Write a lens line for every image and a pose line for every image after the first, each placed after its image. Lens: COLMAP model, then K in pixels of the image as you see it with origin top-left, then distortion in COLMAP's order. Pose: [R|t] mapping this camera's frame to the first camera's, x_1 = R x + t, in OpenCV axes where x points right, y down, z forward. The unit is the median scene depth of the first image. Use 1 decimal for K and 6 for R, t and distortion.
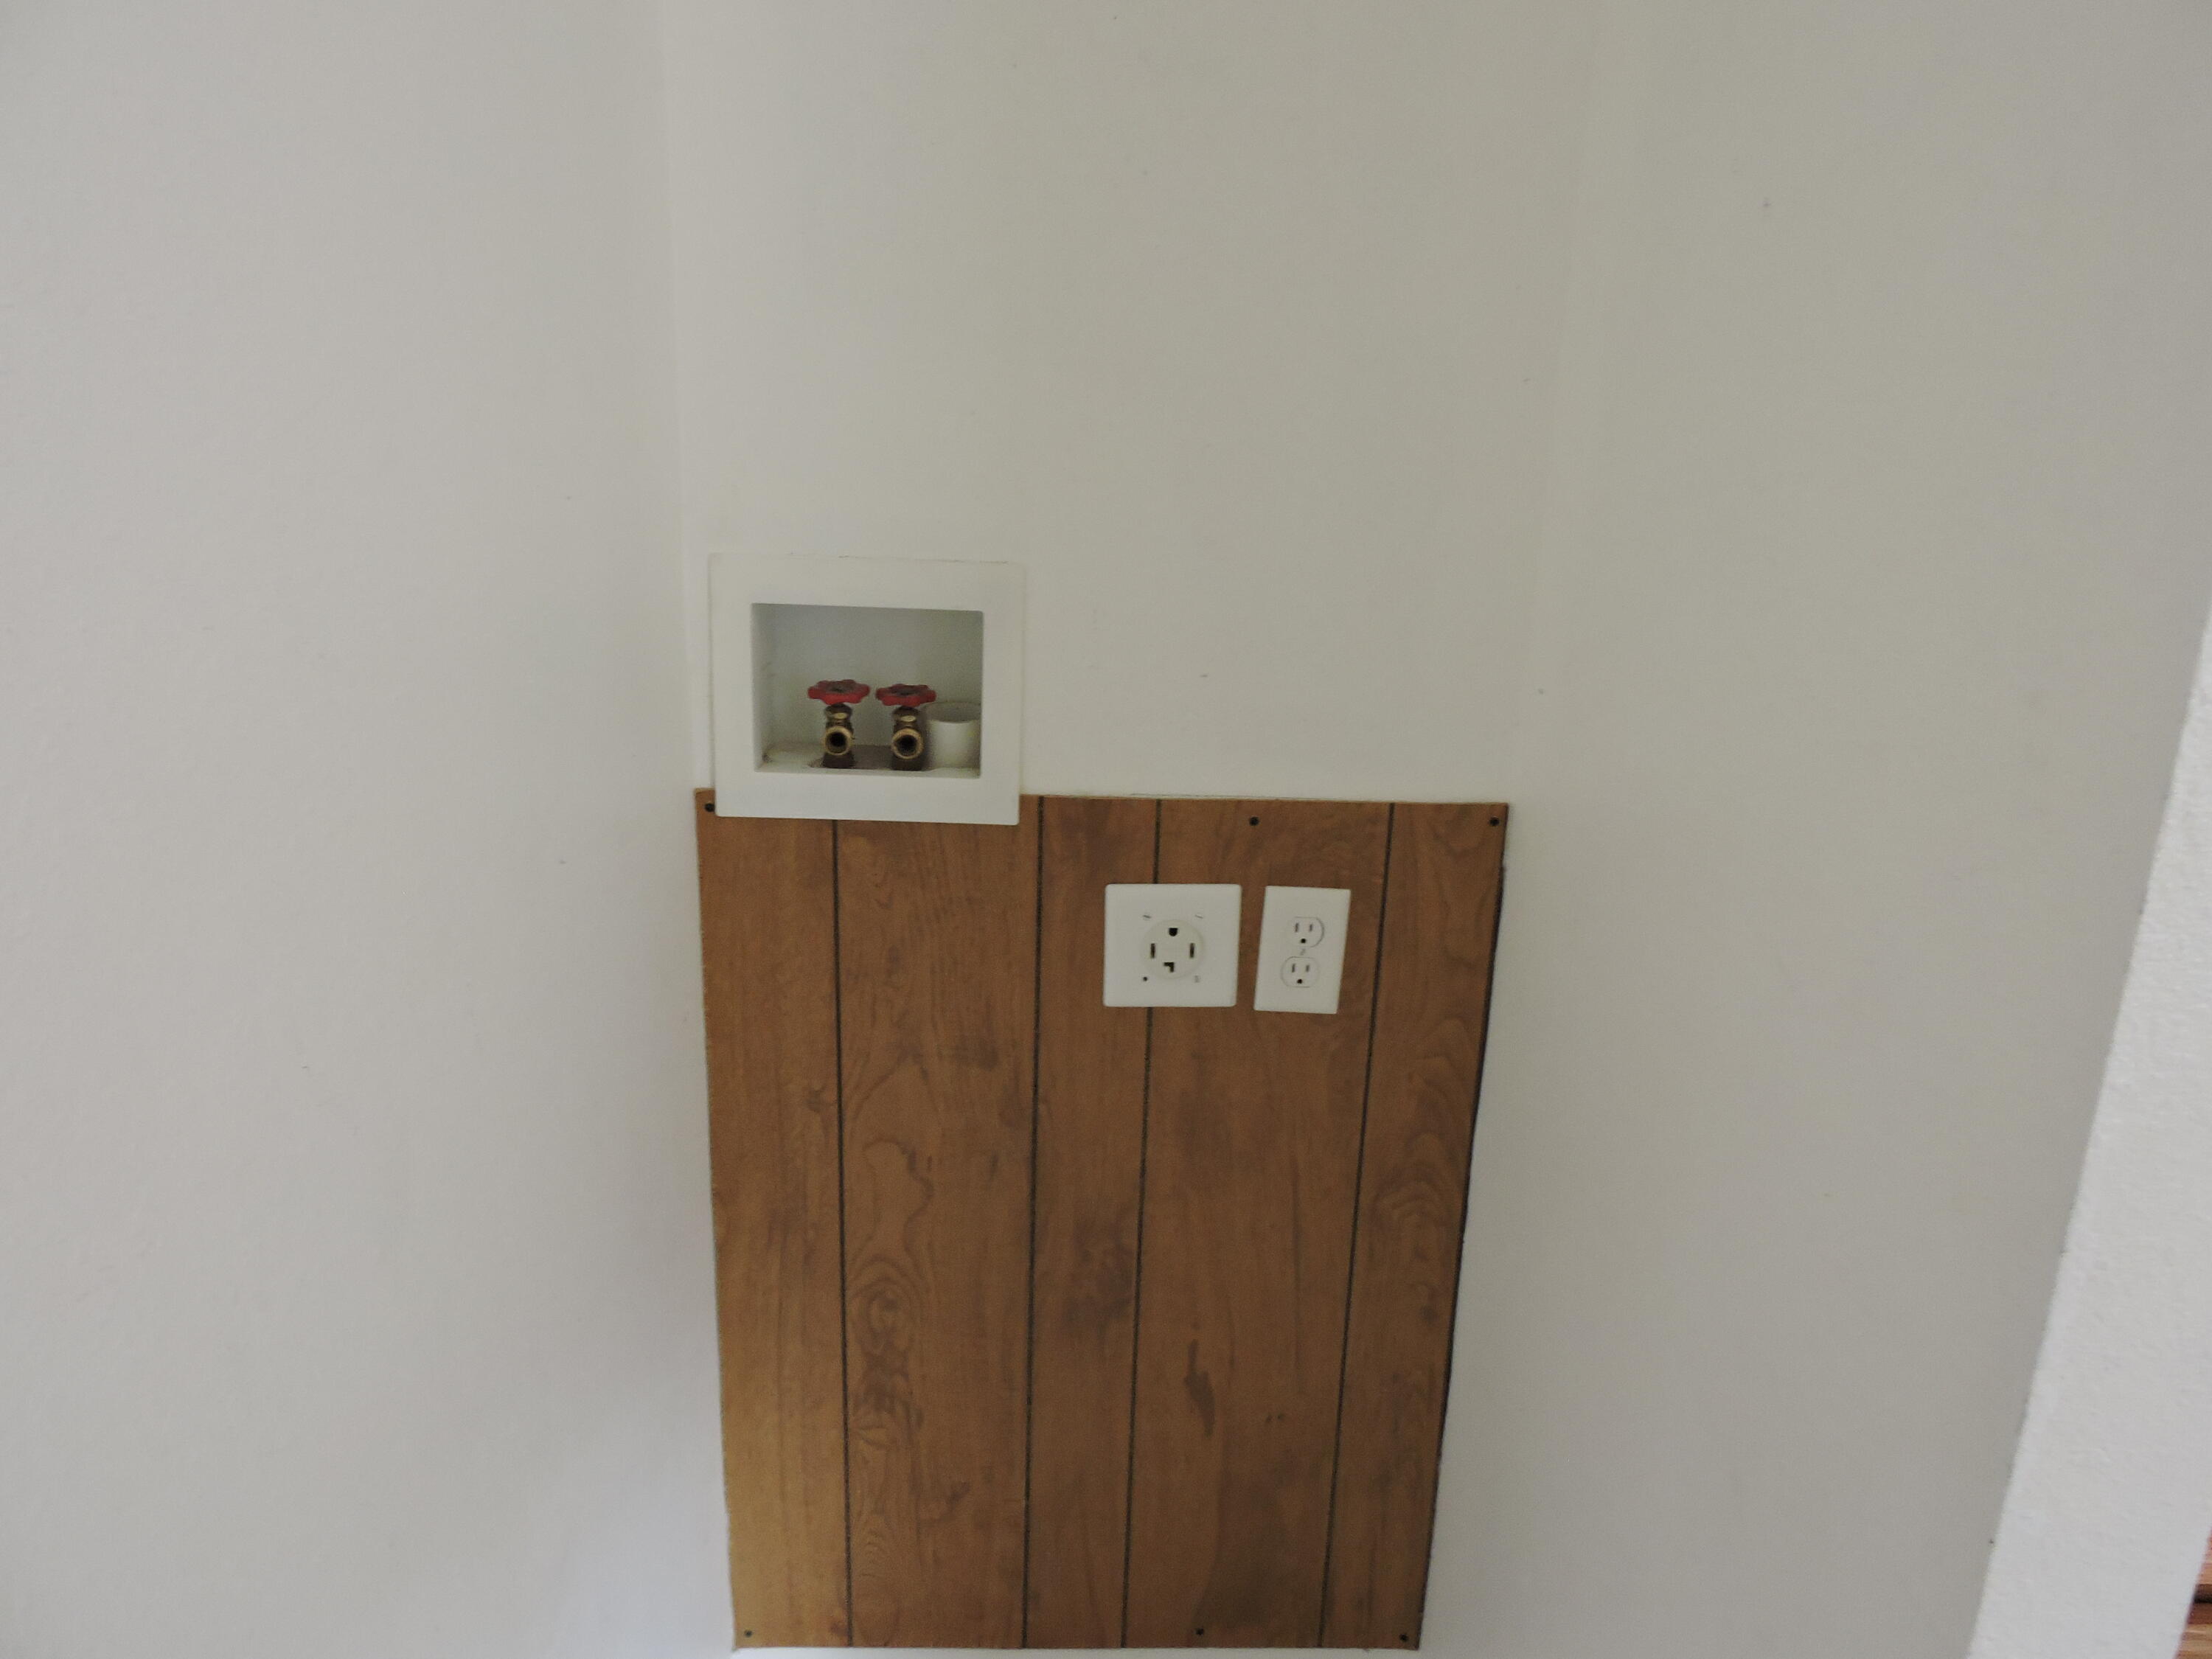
lens RADIAL K [[1584.4, 0, 1104.8], [0, 1584.4, 830.7], [0, 0, 1]] dist [-0.002205, -0.000741]
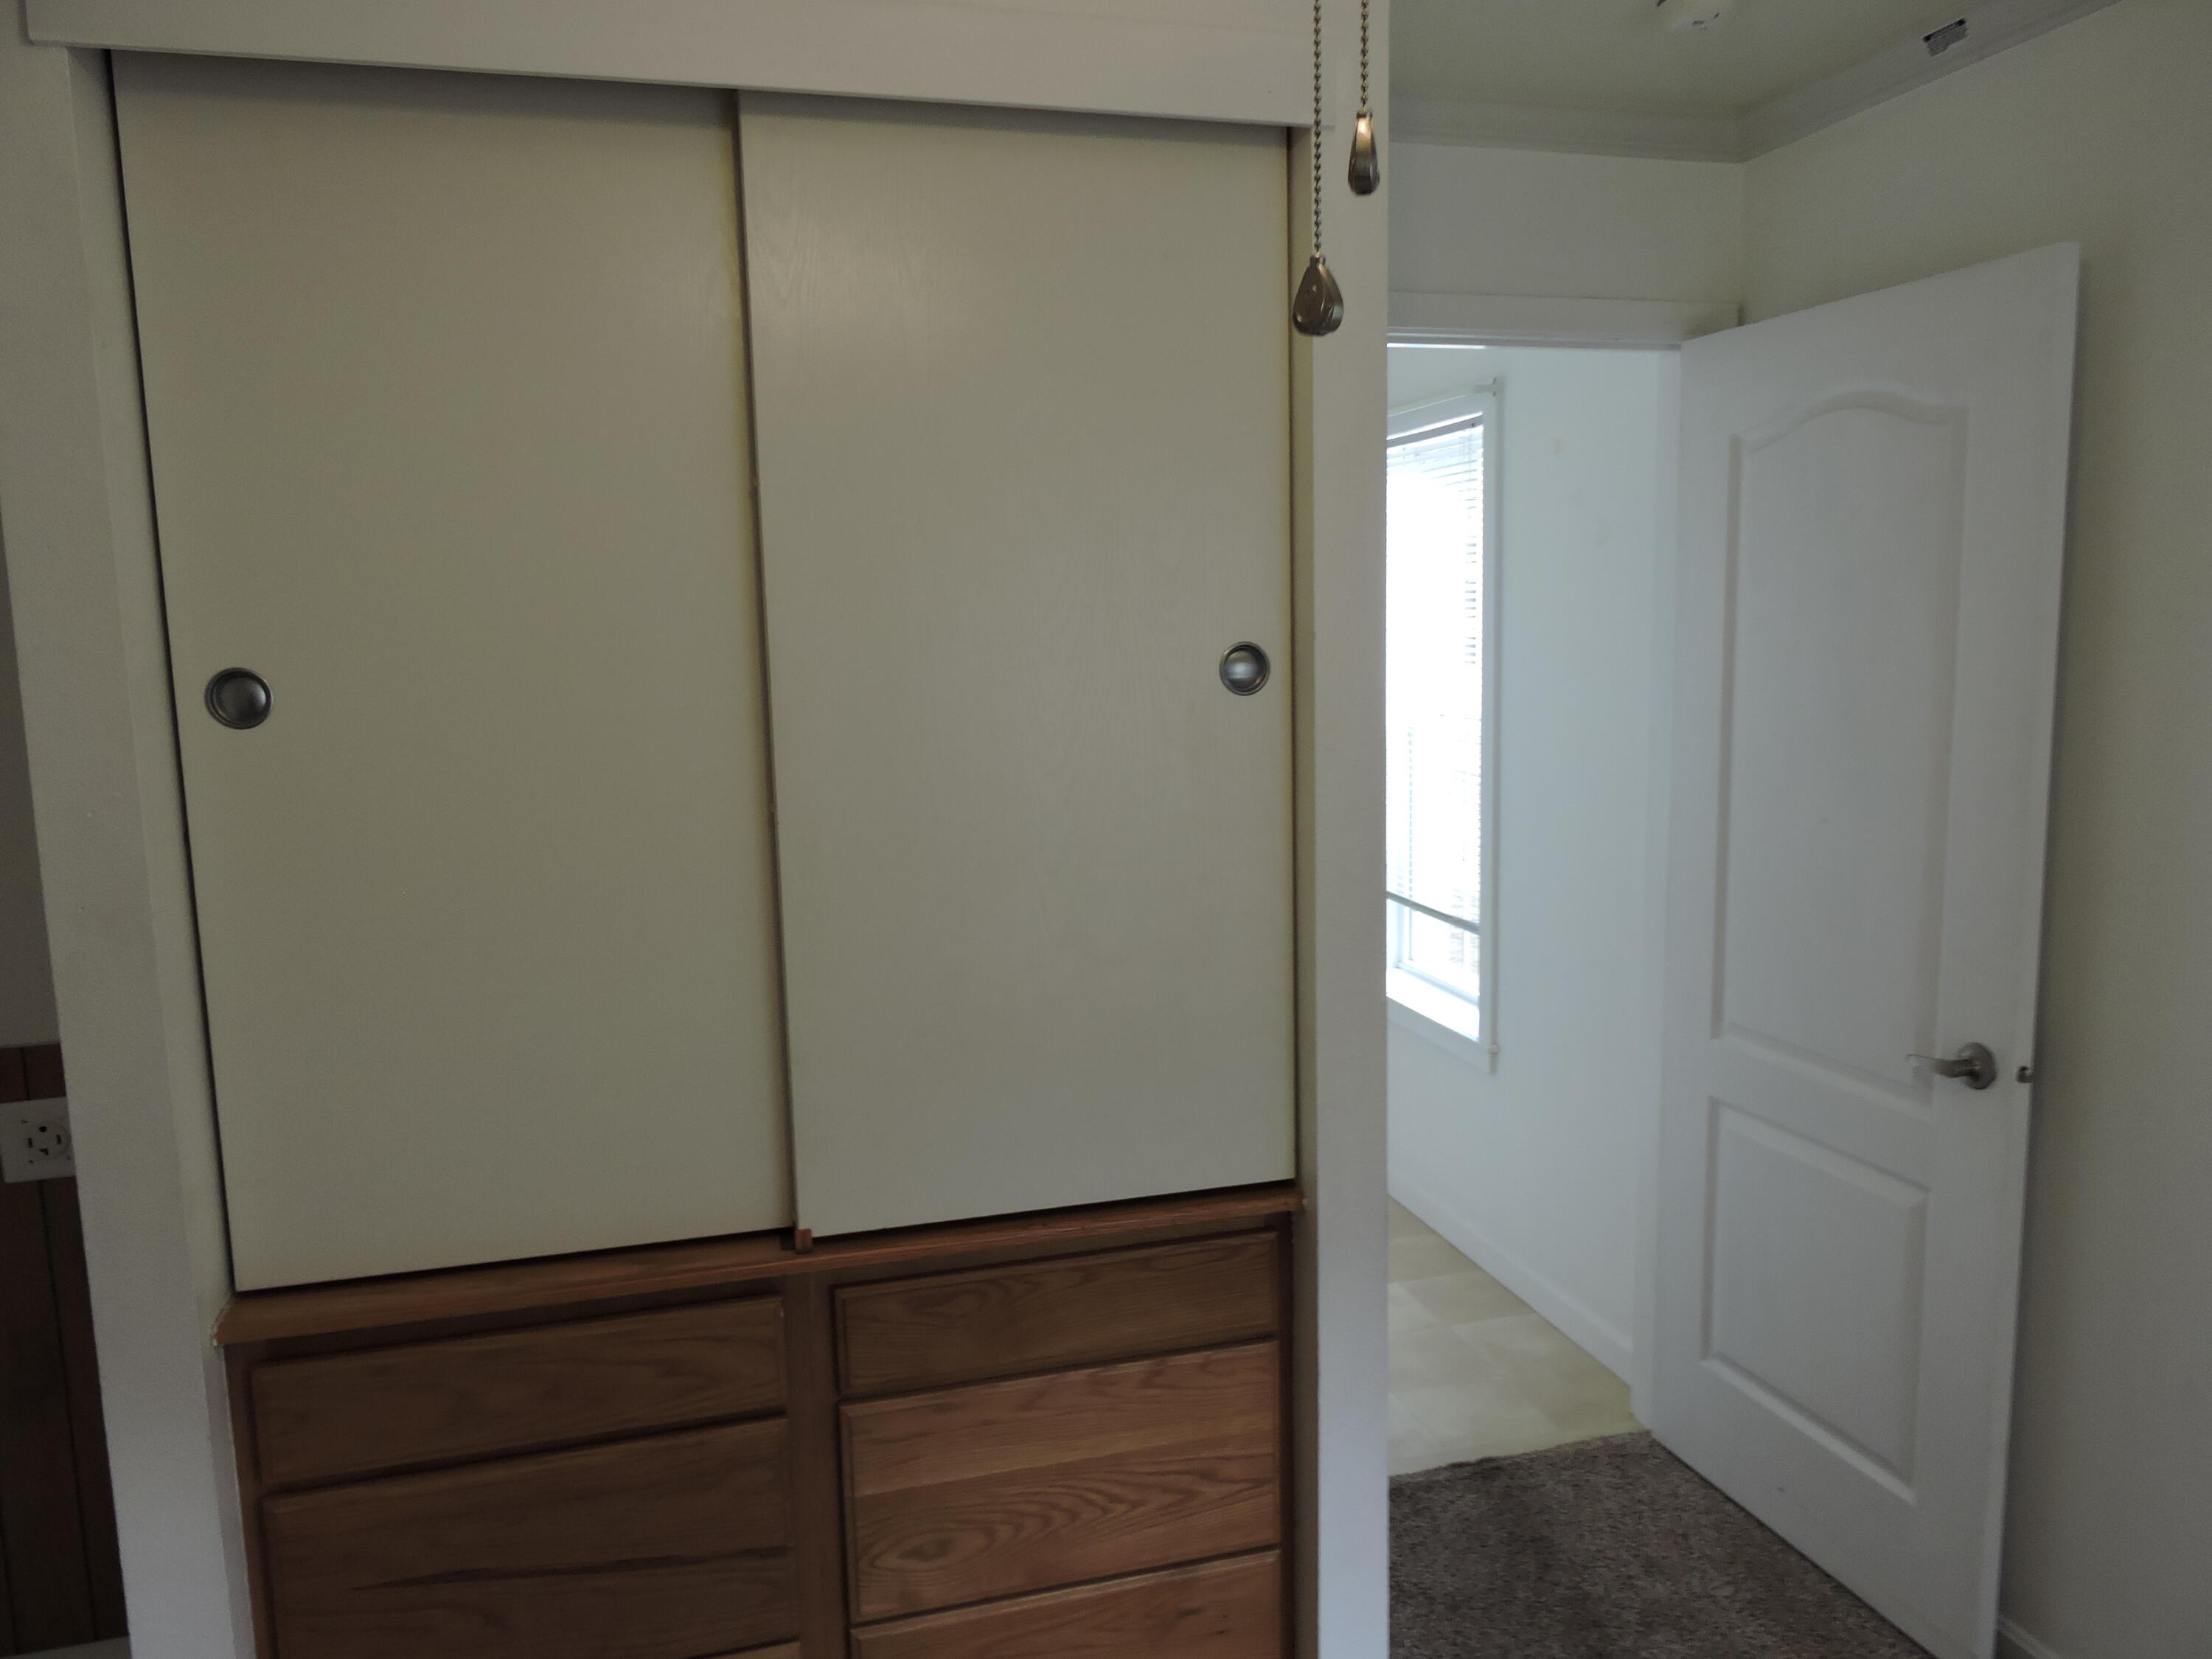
lens RADIAL K [[1584.4, 0, 1106.9], [0, 1584.4, 829.4], [0, 0, 1]] dist [-0.002205, -0.000741]
pose [[0.963821, -0.085728, 0.252390, 0.699278], [0.122527, 0.983394, -0.133880, 0.111256], [-0.236721, 0.159961, 0.958319, -0.834218]]
